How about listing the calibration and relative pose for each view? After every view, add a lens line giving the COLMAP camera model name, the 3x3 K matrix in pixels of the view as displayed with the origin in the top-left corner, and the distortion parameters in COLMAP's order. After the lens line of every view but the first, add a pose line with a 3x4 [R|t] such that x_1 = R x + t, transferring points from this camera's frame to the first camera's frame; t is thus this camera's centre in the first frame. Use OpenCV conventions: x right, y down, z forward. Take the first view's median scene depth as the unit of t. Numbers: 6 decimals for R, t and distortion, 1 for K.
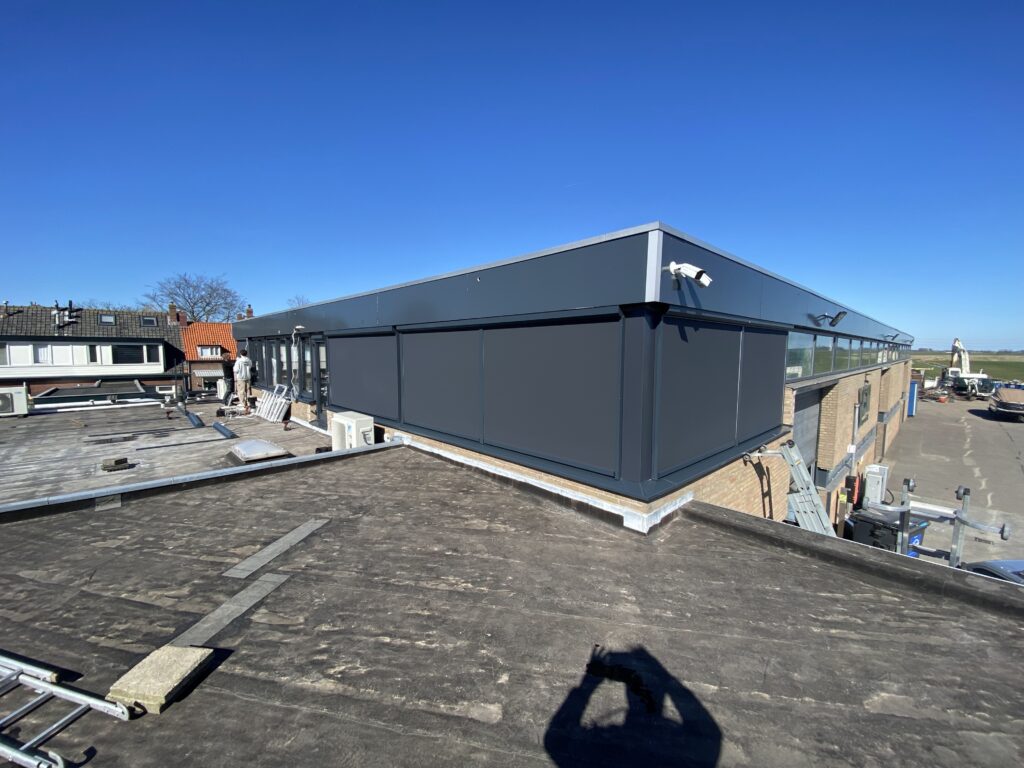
lens RADIAL K [[408.9, 0, 503.7], [0, 408.9, 390.4], [0, 0, 1]] dist [-0.010506, -0.008150]
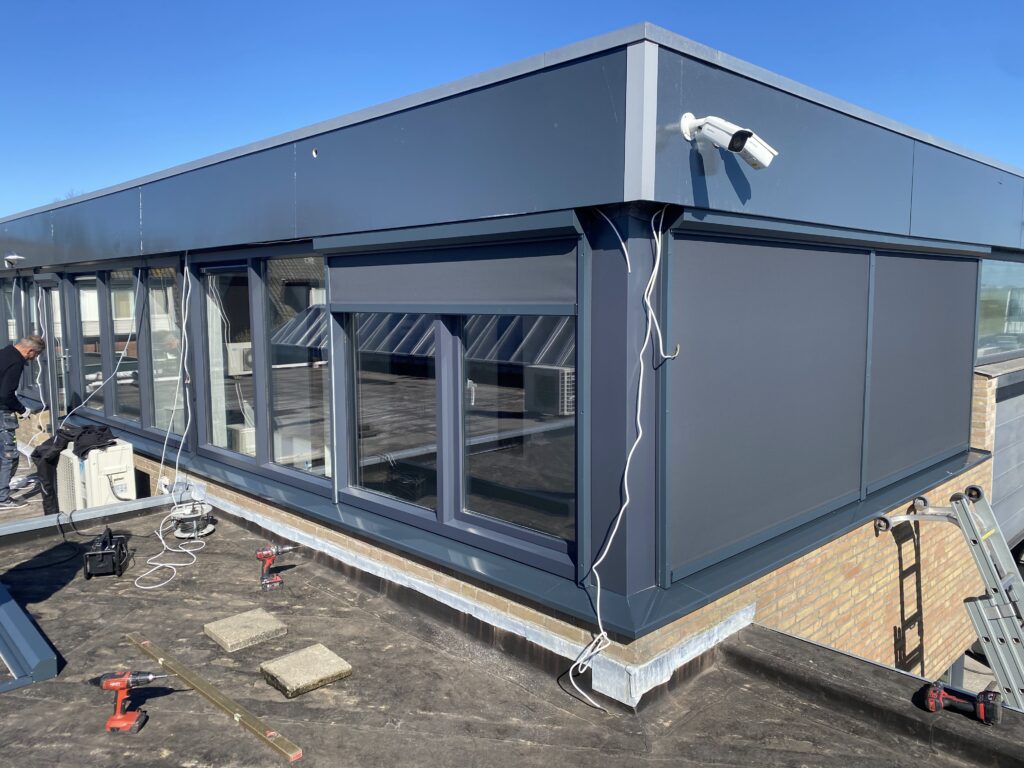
lens RADIAL K [[775.0, 0, 517.2], [0, 775.0, 376.3], [0, 0, 1]] dist [-0.001866, -0.011987]
pose [[0.999504, -0.010862, 0.029569, 0.173884], [0.010680, 0.999923, 0.006319, -0.024925], [-0.029636, -0.006000, 0.999543, 0.122618]]
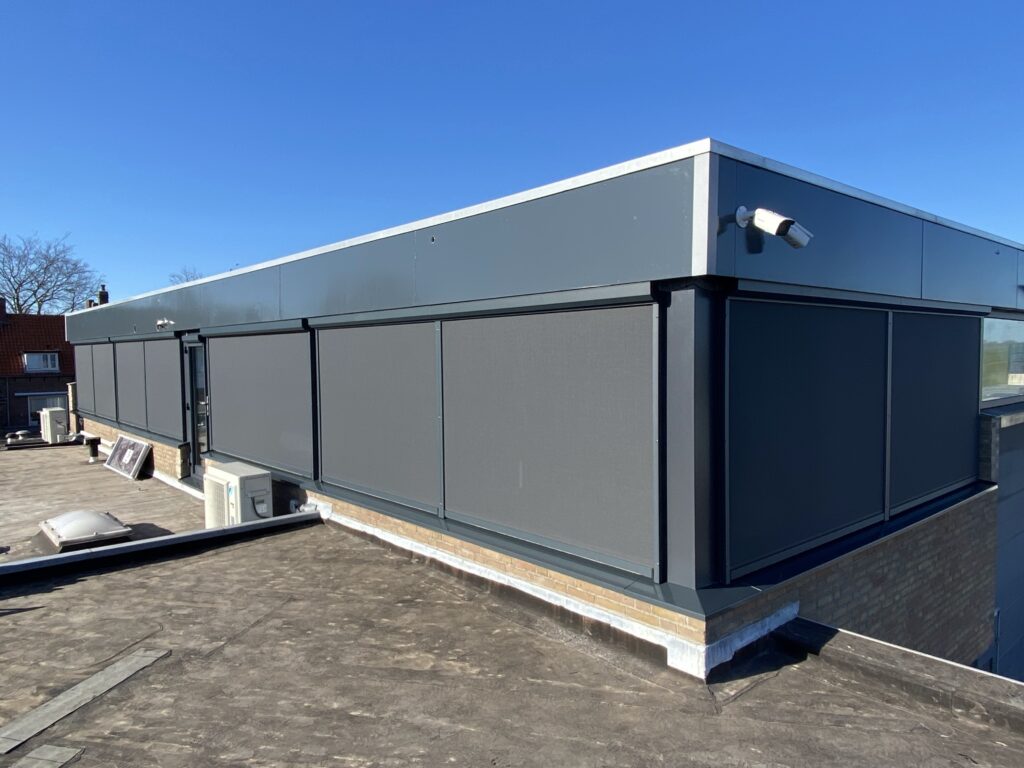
lens RADIAL K [[688.3, 0, 505.2], [0, 688.3, 390.3], [0, 0, 1]] dist [0.000764, -0.025905]
pose [[0.999077, -0.011144, -0.041476, 0.102800], [0.009348, 0.999020, -0.043257, -0.011540], [0.041918, 0.042830, 0.998203, 0.013980]]
